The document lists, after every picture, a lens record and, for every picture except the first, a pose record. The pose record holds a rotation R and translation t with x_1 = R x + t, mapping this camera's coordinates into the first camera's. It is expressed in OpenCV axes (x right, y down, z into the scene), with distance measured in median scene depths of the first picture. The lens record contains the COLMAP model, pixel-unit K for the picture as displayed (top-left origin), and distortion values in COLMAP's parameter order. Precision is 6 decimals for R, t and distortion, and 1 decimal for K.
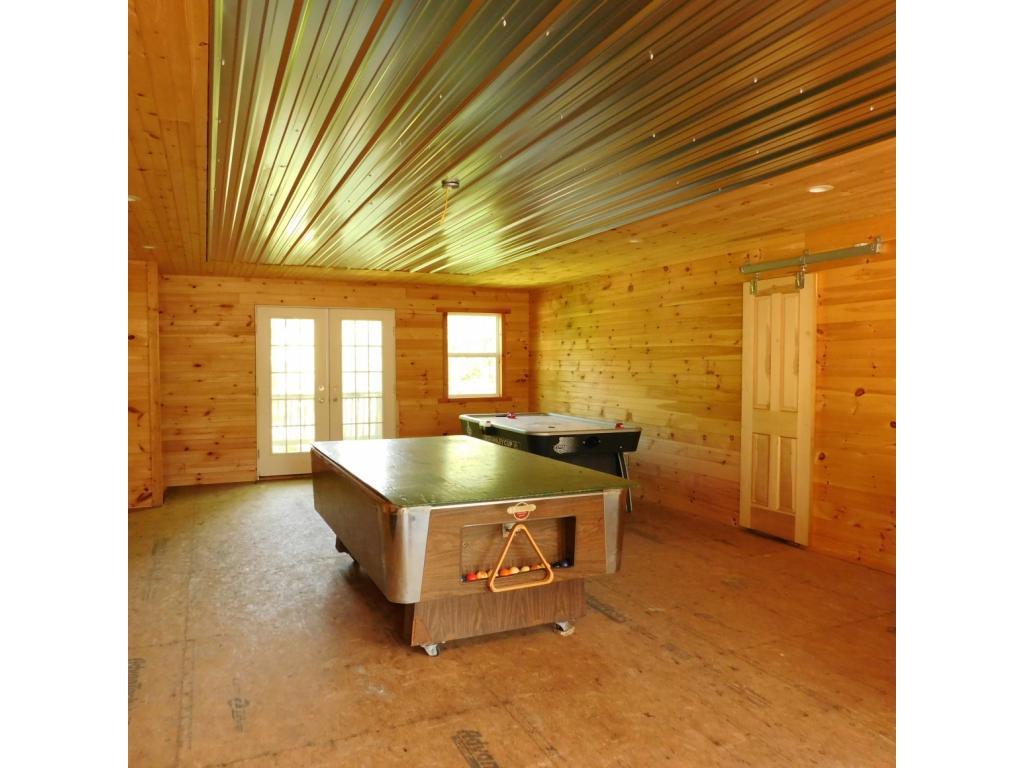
lens RADIAL K [[684.7, 0, 517.8], [0, 684.7, 385.0], [0, 0, 1]] dist [-0.056541, 0.049786]
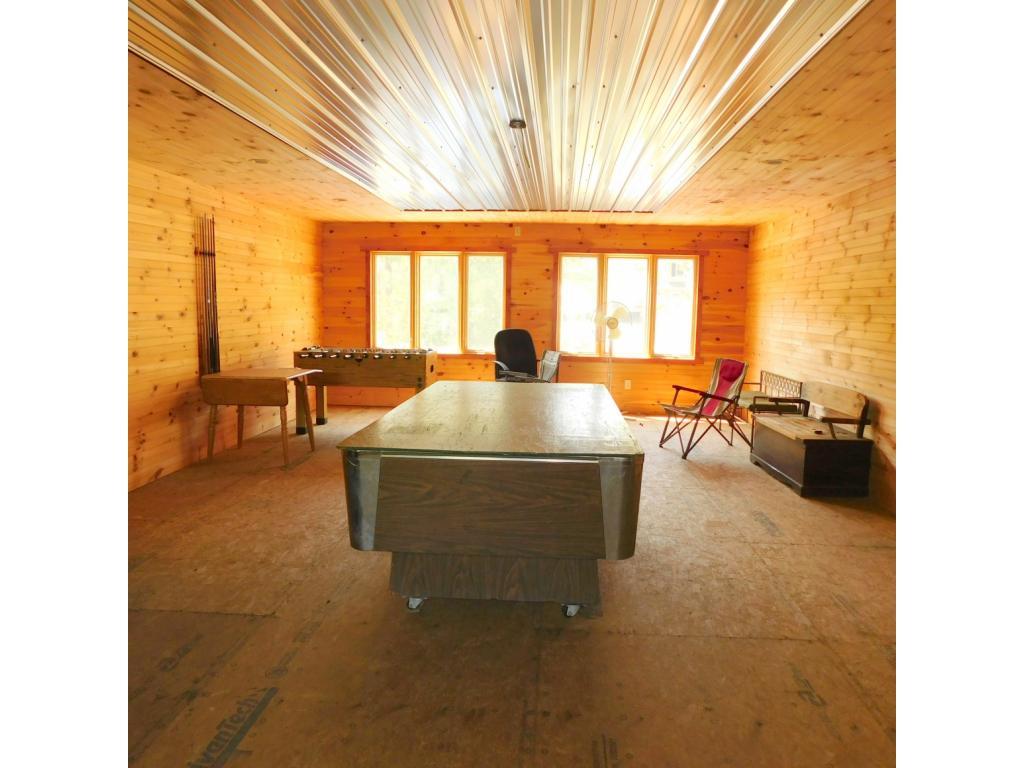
lens RADIAL K [[684.7, 0, 517.8], [0, 684.7, 385.0], [0, 0, 1]] dist [-0.056541, 0.049786]
pose [[-0.880787, -0.062171, 0.469413, -0.591683], [0.007778, 0.989310, 0.145623, -0.061577], [-0.473448, 0.131914, -0.870888, 1.908738]]
